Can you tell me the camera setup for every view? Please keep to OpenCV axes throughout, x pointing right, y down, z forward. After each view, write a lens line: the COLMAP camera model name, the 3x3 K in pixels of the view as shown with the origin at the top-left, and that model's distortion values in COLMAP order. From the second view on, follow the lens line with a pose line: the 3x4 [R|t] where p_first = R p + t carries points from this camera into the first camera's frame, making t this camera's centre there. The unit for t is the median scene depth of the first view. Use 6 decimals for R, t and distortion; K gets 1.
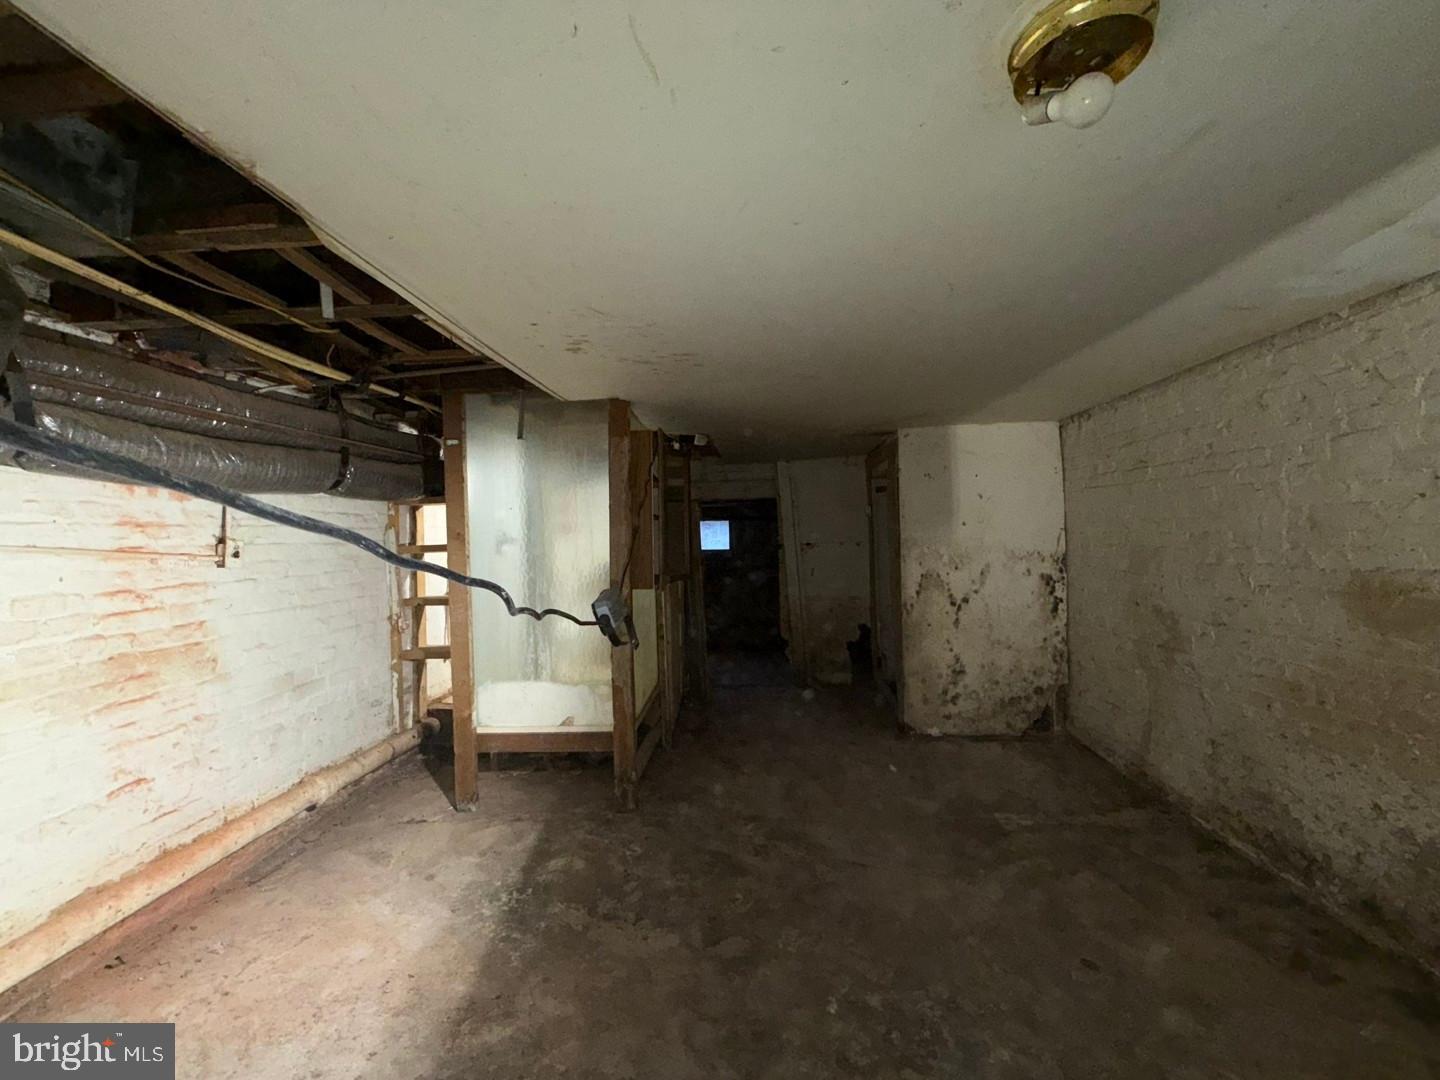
lens RADIAL K [[578.6, 0, 719.2], [0, 578.6, 538.0], [0, 0, 1]] dist [0.001762, -0.000266]
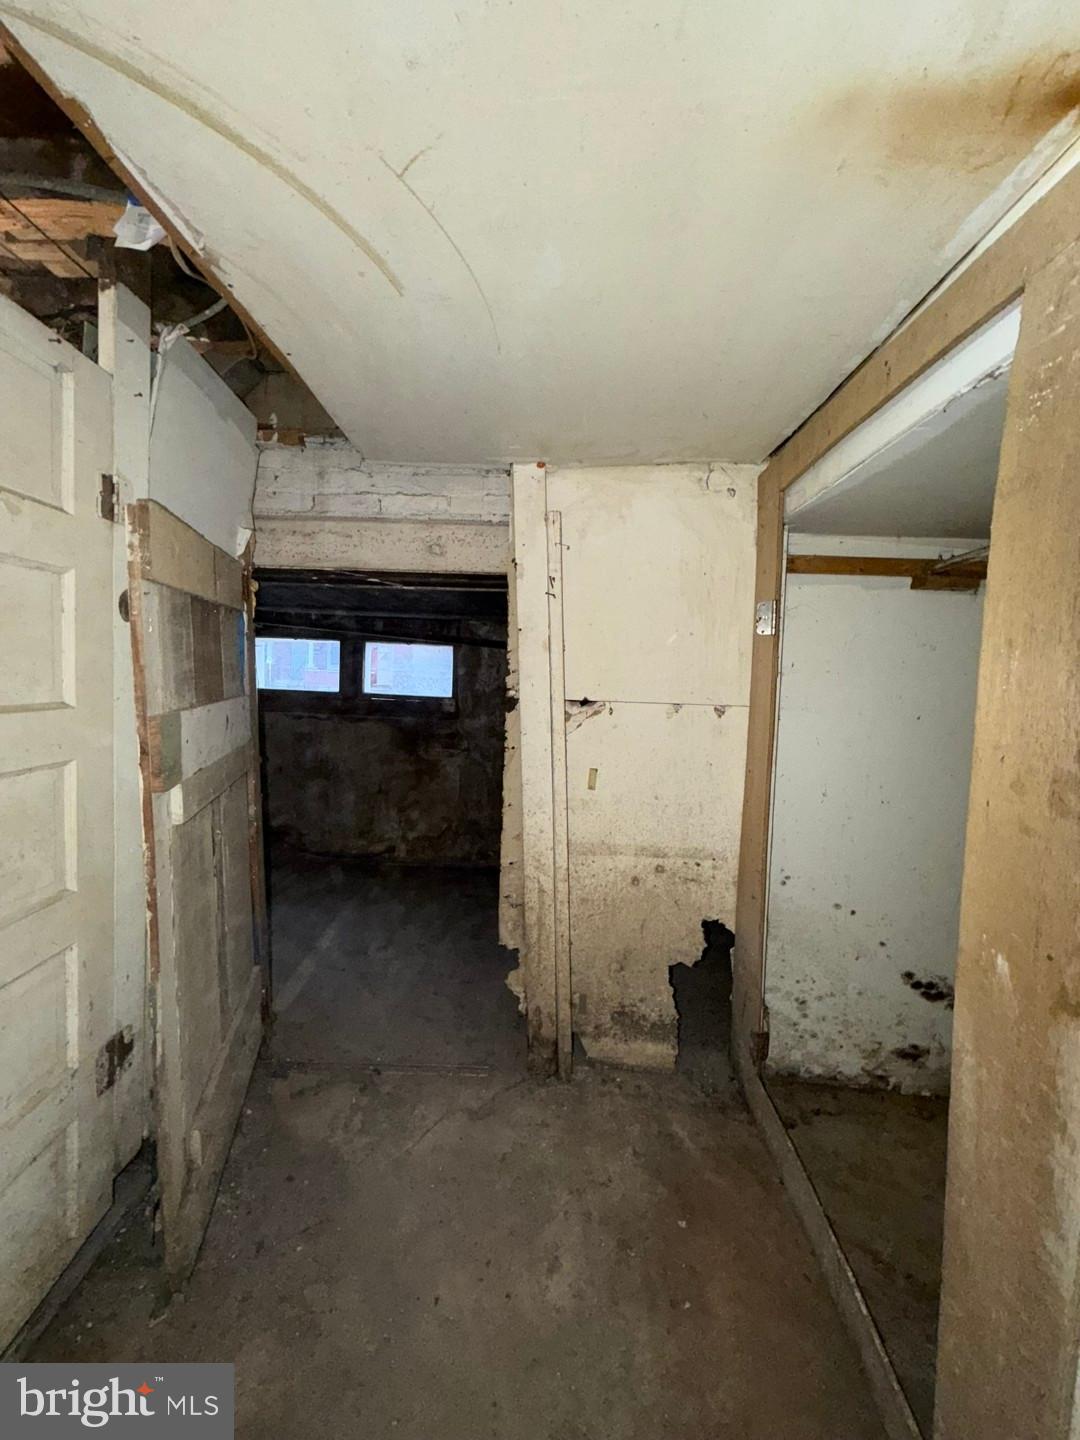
lens RADIAL K [[578.6, 0, 540.6], [0, 578.6, 709.3], [0, 0, 1]] dist [0.001762, -0.000266]
pose [[0.997301, 0.059110, 0.043549, 0.109445], [-0.061140, 0.997030, 0.046841, -0.000684], [-0.040651, -0.049377, 0.997953, 0.631825]]
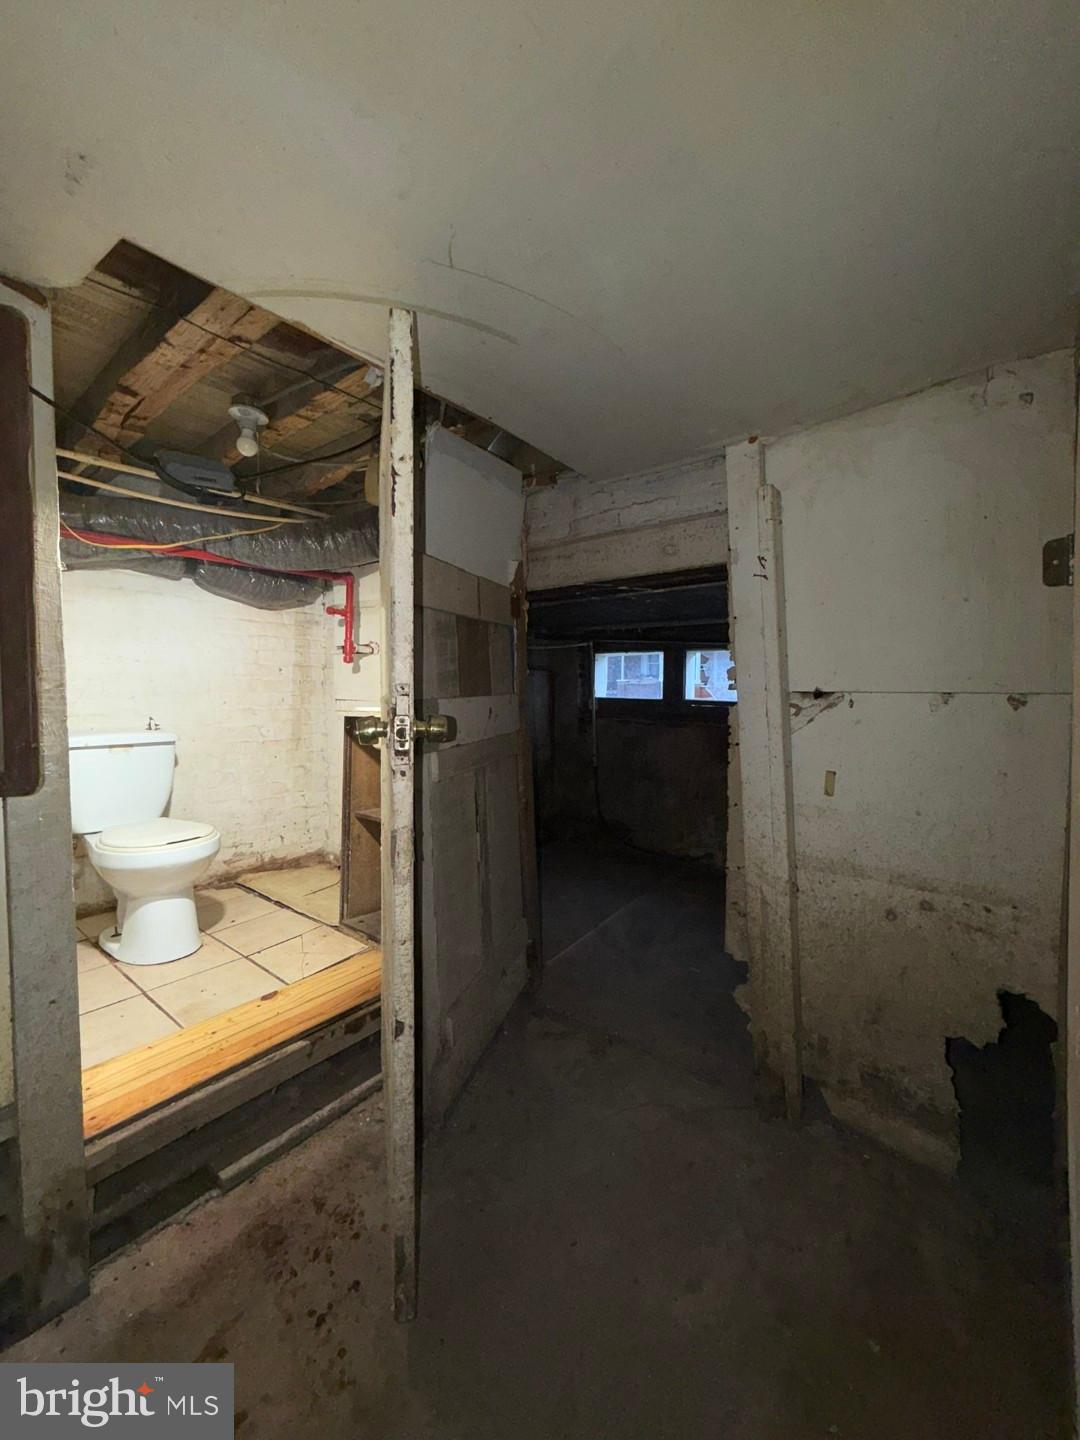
lens RADIAL K [[578.6, 0, 535.2], [0, 578.6, 708.8], [0, 0, 1]] dist [0.001762, -0.000266]
pose [[0.806557, 0.052584, -0.588813, 0.217249], [-0.029236, 0.998365, 0.049111, 0.007651], [0.590433, -0.022396, 0.806776, 0.648177]]
